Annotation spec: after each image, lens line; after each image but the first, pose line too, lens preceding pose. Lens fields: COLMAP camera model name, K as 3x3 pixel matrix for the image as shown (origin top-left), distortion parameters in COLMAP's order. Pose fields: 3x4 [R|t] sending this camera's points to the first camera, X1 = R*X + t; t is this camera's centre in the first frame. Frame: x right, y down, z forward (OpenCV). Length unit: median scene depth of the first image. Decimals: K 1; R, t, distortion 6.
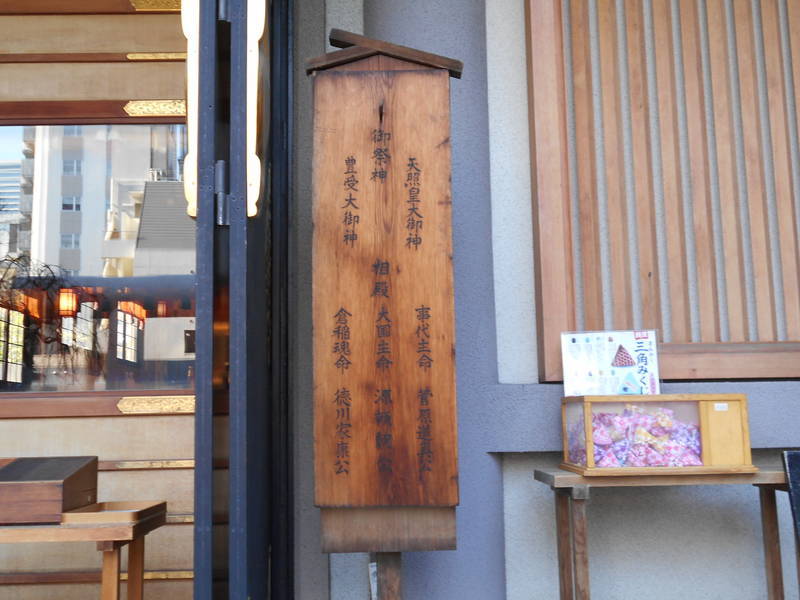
lens RADIAL K [[894.5, 0, 400.0], [0, 894.5, 300.0], [0, 0, 1]] dist [-0.000541, -0.003067]
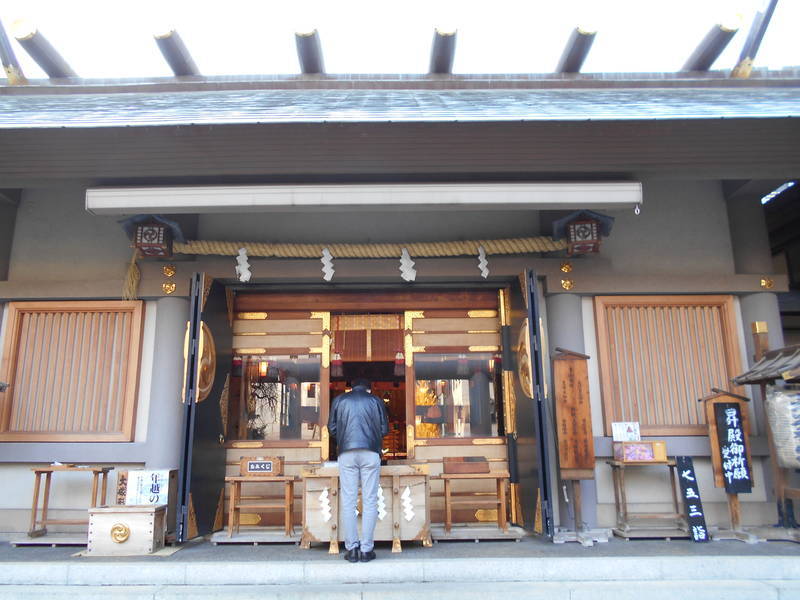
lens RADIAL K [[645.7, 0, 378.1], [0, 645.7, 296.6], [0, 0, 1]] dist [-0.011393, 0.001538]
pose [[0.999110, 0.001855, -0.042137, -0.721701], [-0.005682, 0.995845, -0.090882, -0.252124], [0.041794, 0.091041, 0.994970, -1.844531]]
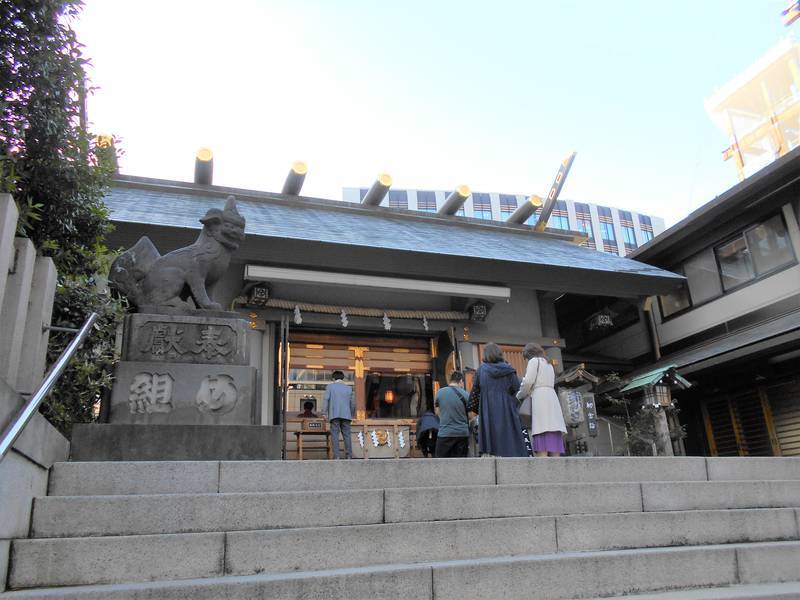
lens RADIAL K [[629.0, 0, 400.6], [0, 629.0, 287.3], [0, 0, 1]] dist [-0.088554, 0.255903]
pose [[0.956427, 0.083005, 0.279925, -2.406945], [-0.015430, 0.971768, -0.235435, 0.418397], [-0.291564, 0.220857, 0.930705, -4.363517]]
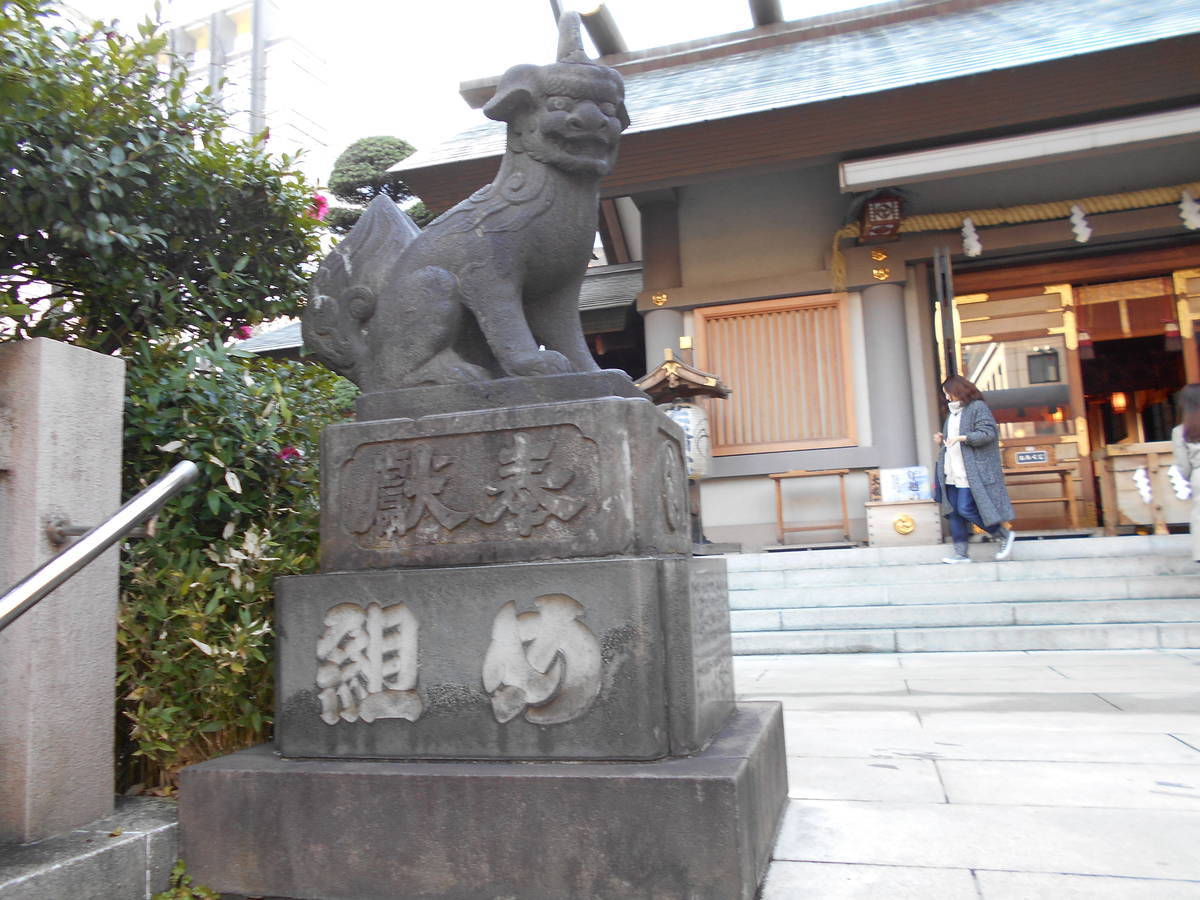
lens RADIAL K [[943.5, 0, 600.9], [0, 943.5, 430.9], [0, 0, 1]] dist [-0.088554, 0.255903]
pose [[0.951120, -0.062660, -0.302399, -2.022625], [0.065670, 0.997841, -0.000212, 0.068003], [0.301760, -0.019657, 0.953181, -3.179534]]
